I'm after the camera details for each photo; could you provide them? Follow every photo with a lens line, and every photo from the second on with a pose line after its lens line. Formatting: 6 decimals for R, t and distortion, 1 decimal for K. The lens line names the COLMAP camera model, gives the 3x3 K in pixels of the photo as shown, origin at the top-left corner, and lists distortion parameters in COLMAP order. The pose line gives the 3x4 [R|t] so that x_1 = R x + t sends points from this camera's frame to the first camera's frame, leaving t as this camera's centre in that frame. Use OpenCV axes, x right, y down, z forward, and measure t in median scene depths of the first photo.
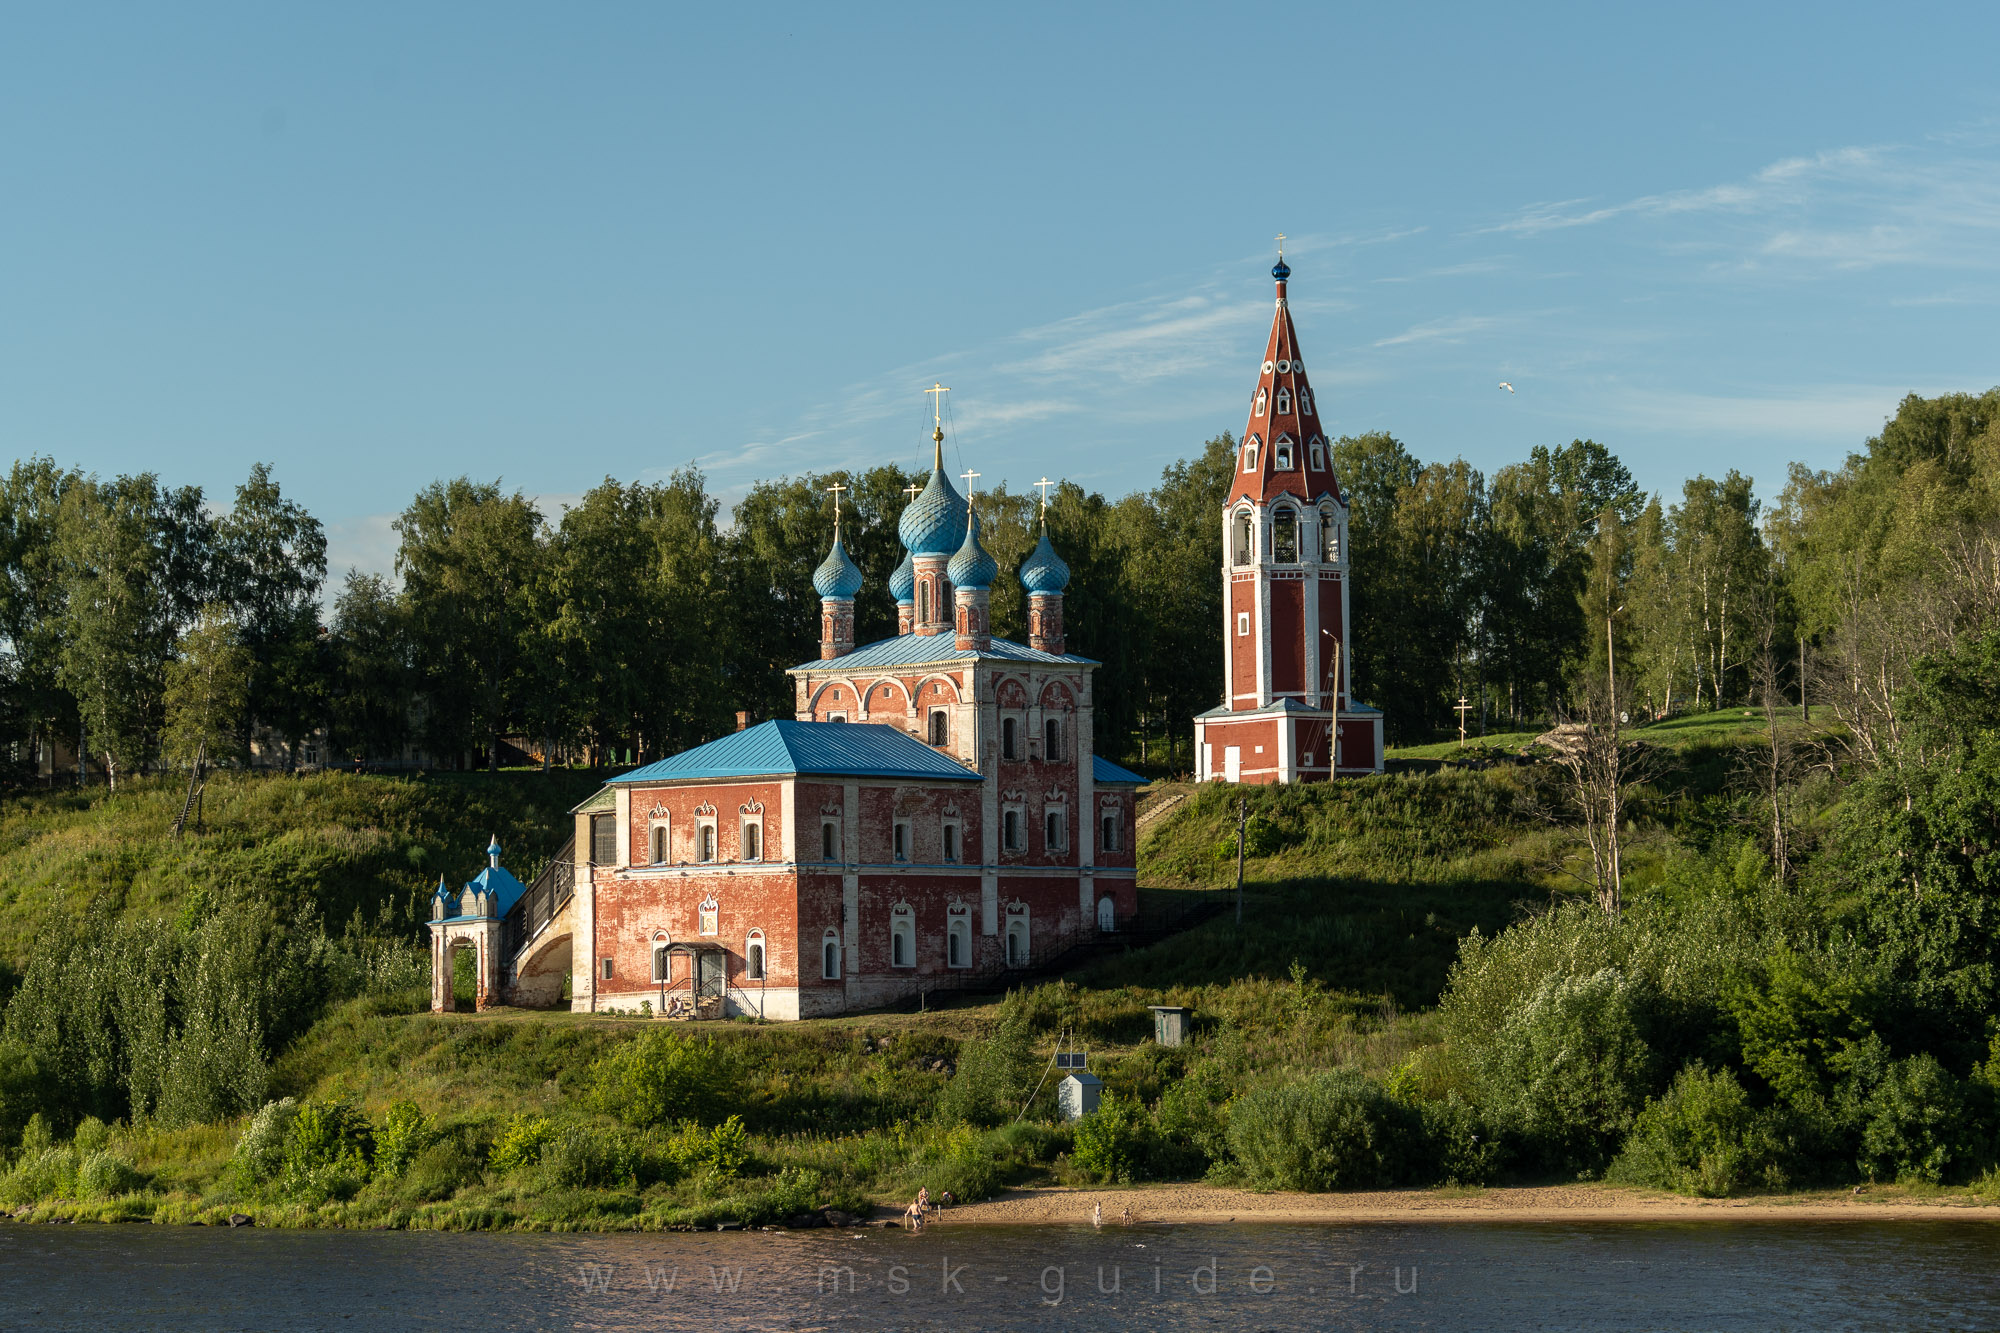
lens RADIAL K [[5467.4, 0, 1000.0], [0, 5467.4, 666.5], [0, 0, 1]] dist [0.106210, 0.398166]
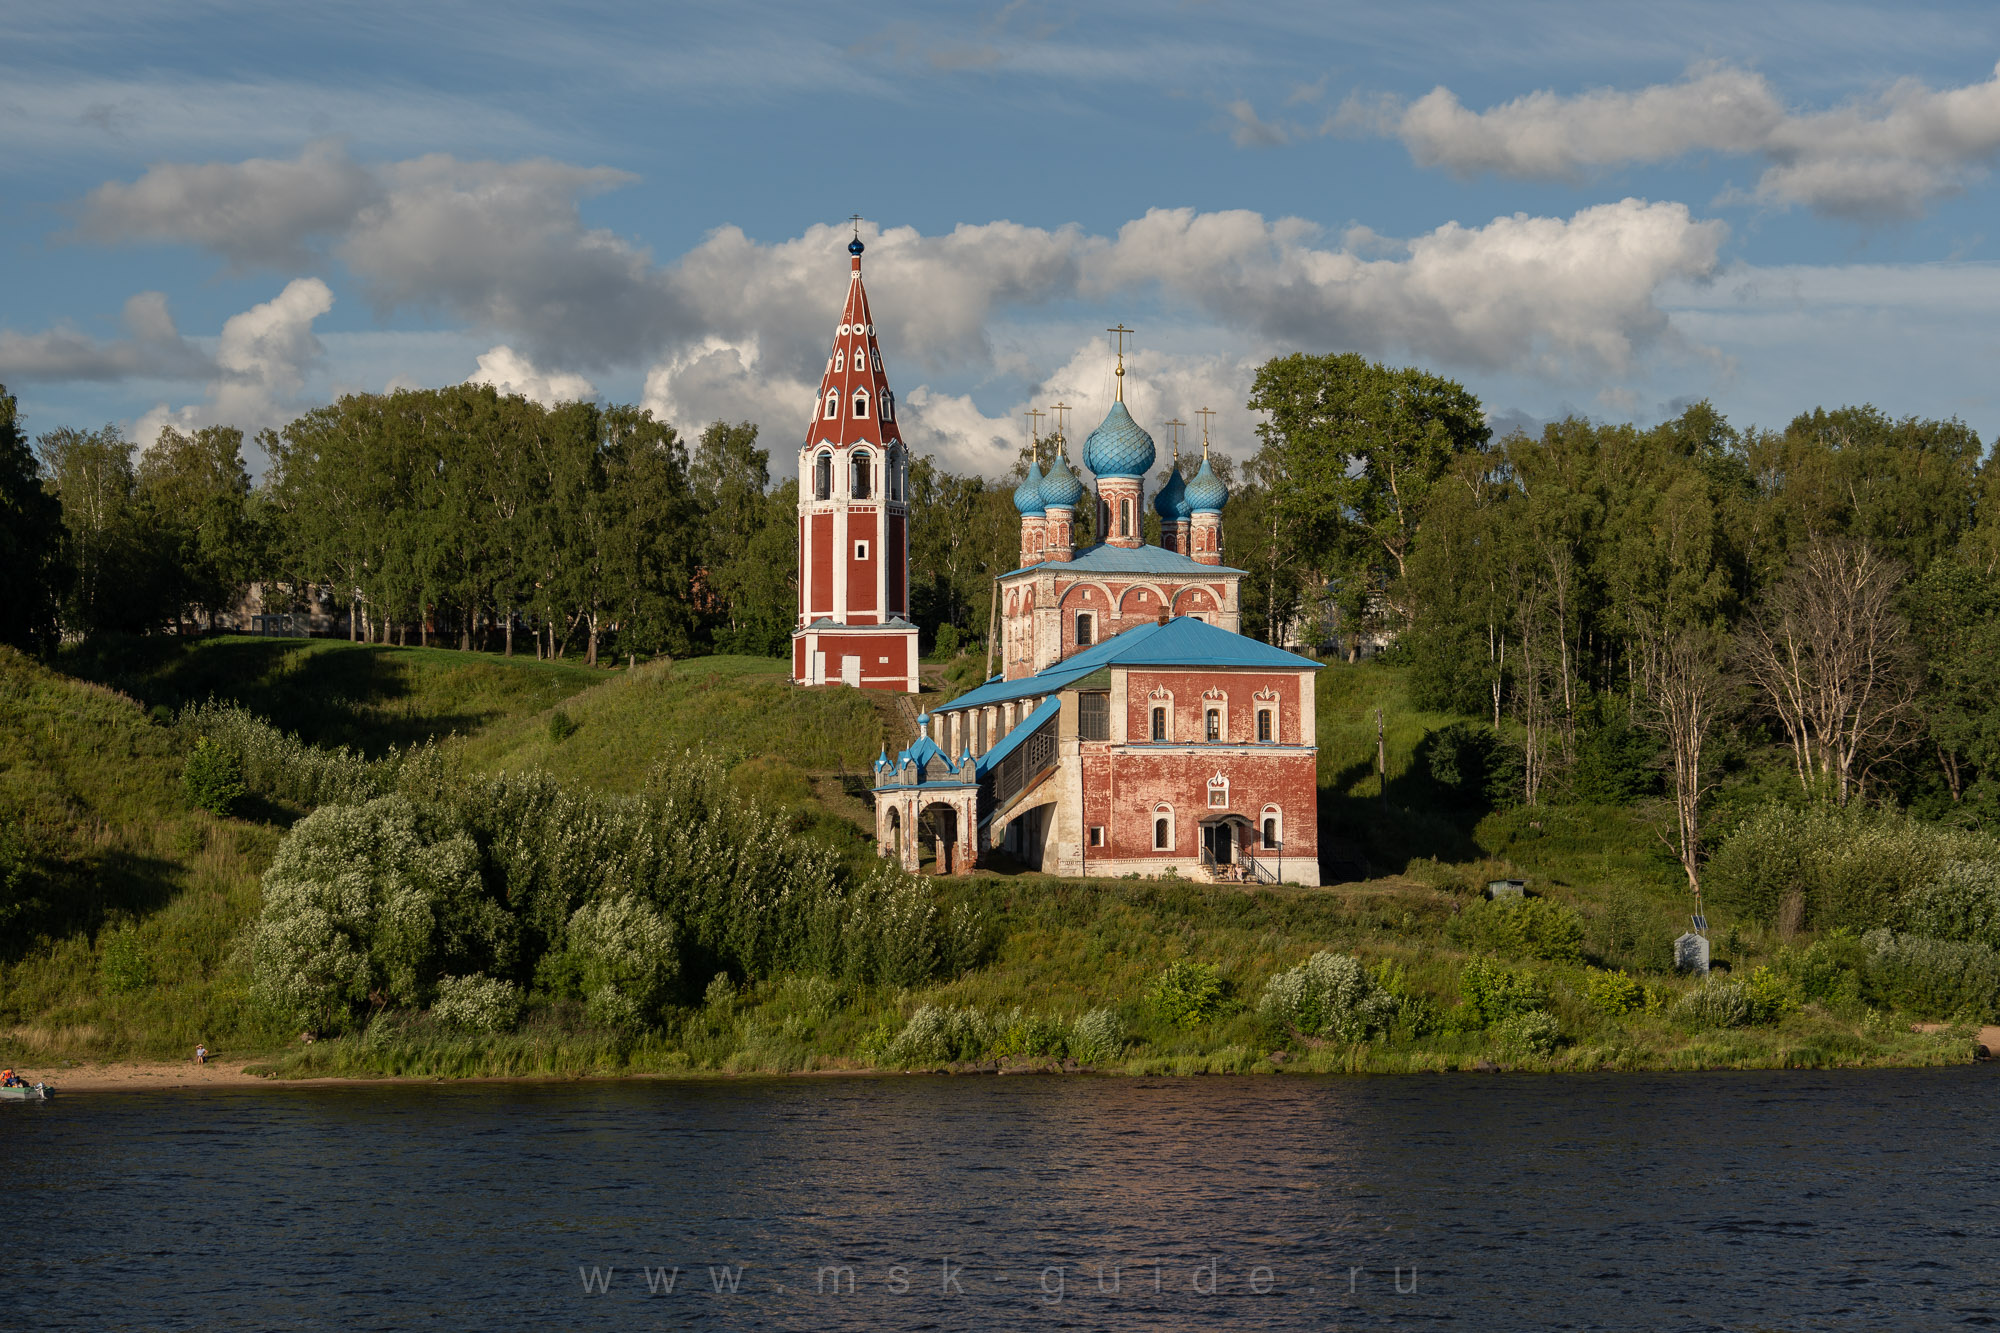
lens RADIAL K [[4104.7, 0, 997.8], [0, 4104.7, 738.0], [0, 0, 1]] dist [0.010735, -0.231699]
pose [[0.547954, 0.044298, 0.835335, -0.749412], [-0.058828, 0.998165, -0.014344, 0.048200], [-0.834437, -0.041282, 0.549554, 0.568534]]
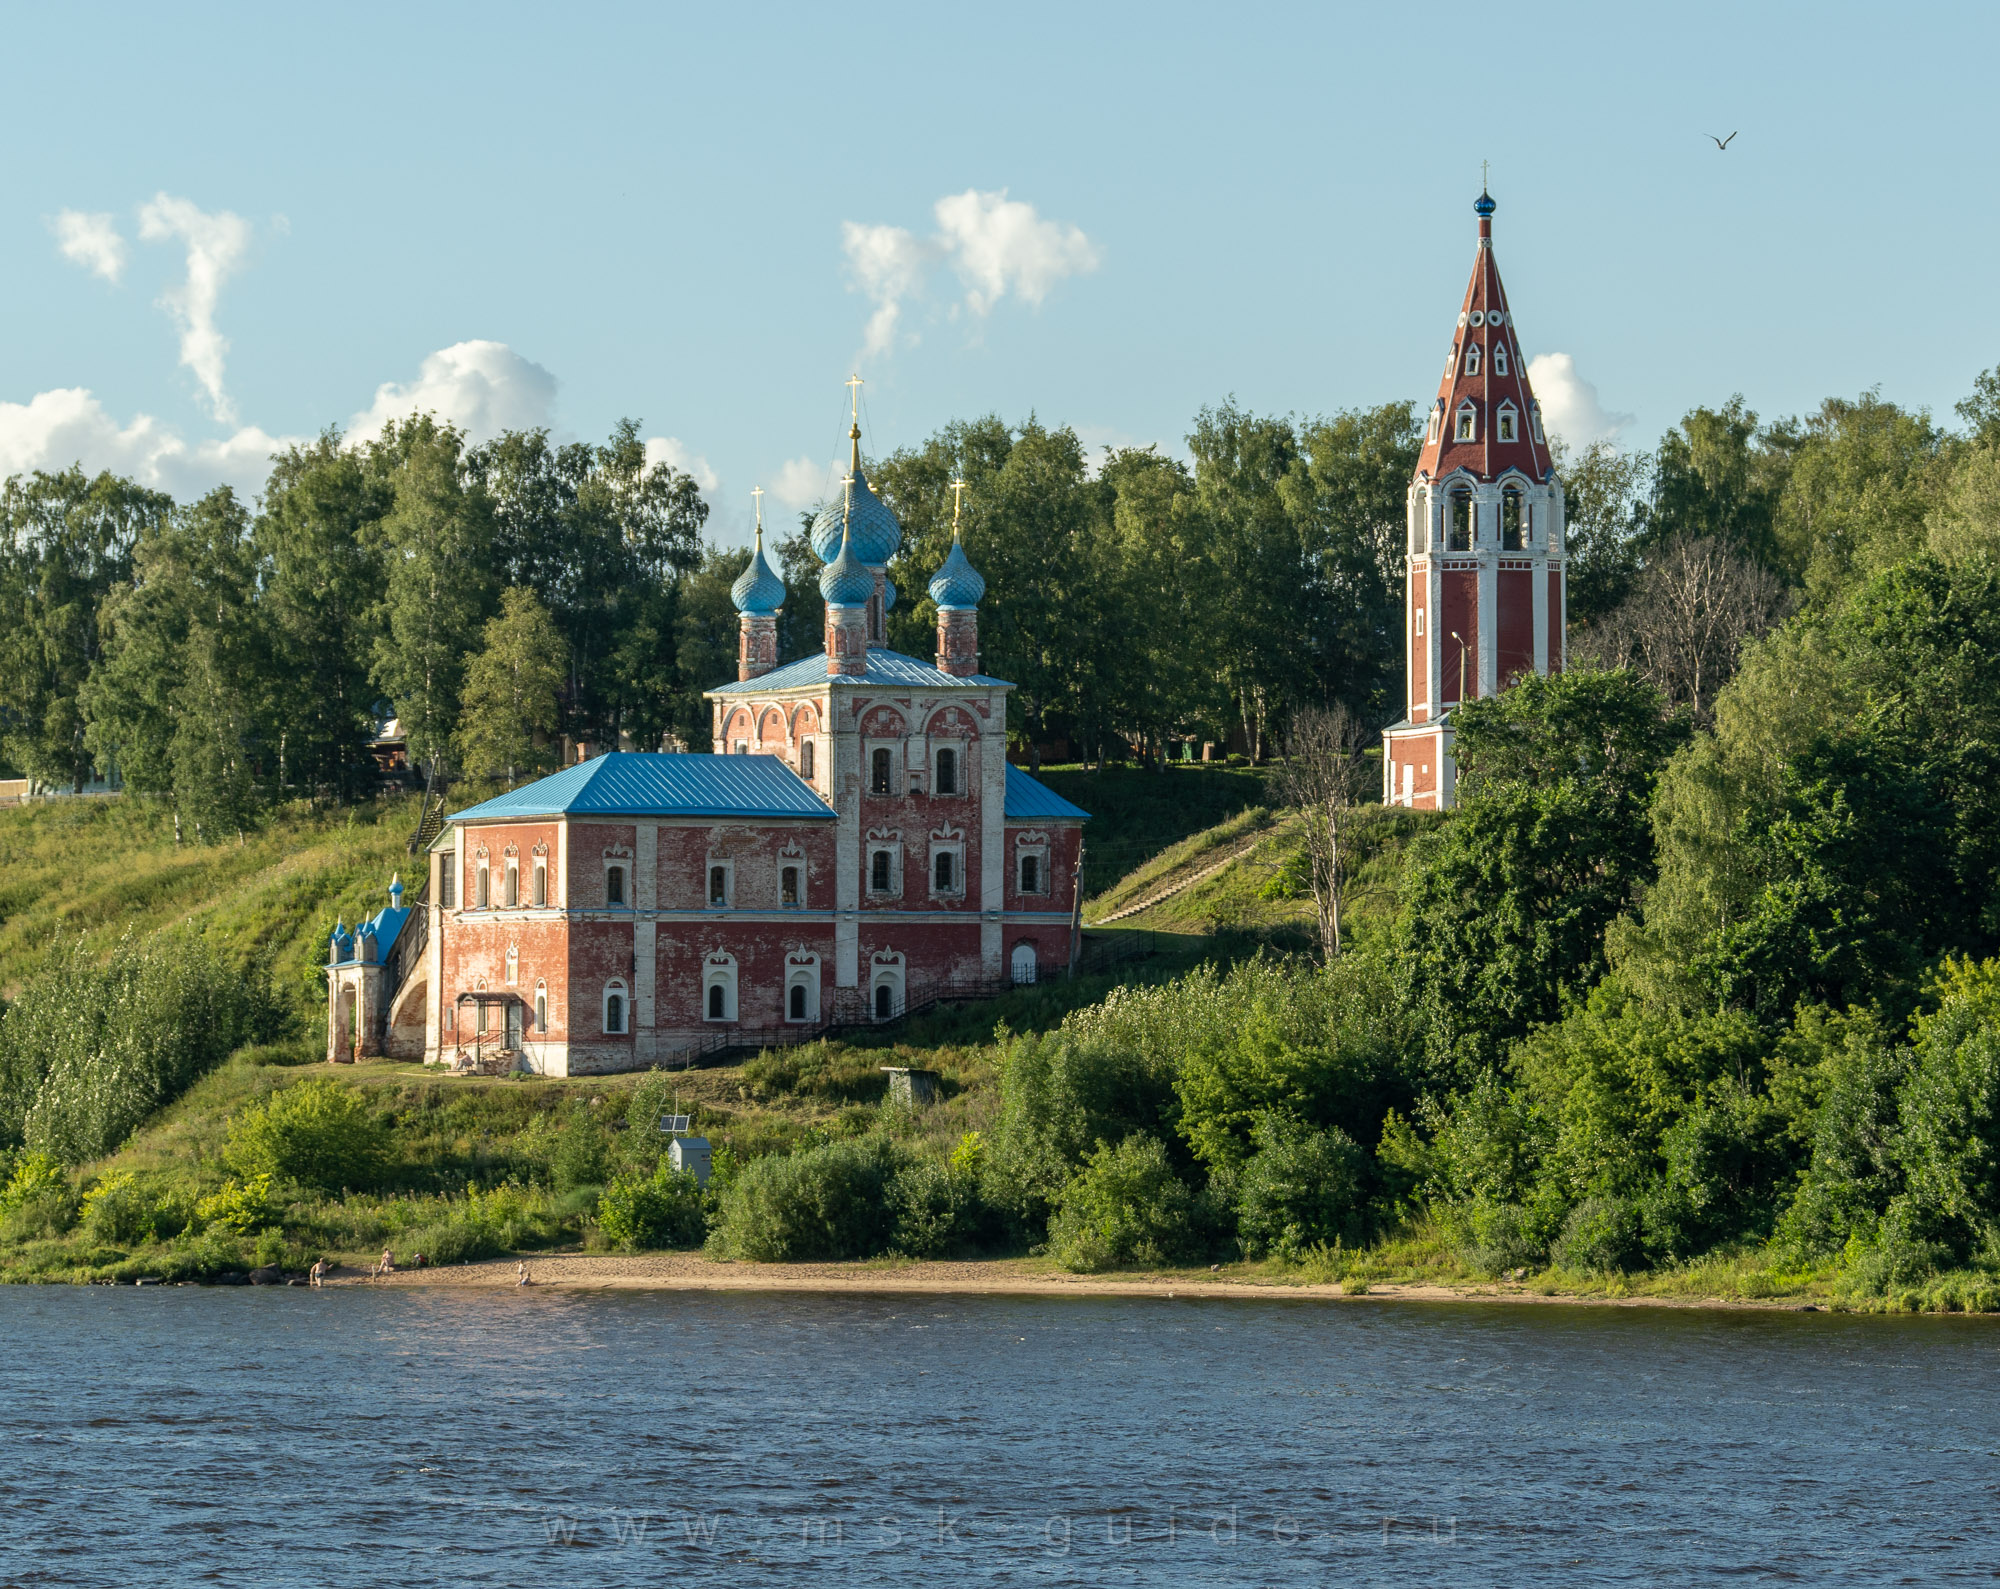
lens RADIAL K [[9323.0, 0, 1000.0], [0, 9323.0, 794.5], [0, 0, 1]] dist [0.188282, 3.005997]
pose [[0.923772, 0.002173, -0.382937, 0.618196], [0.012028, 0.999326, 0.034687, -0.036737], [0.382754, -0.036649, 0.923123, -0.427527]]
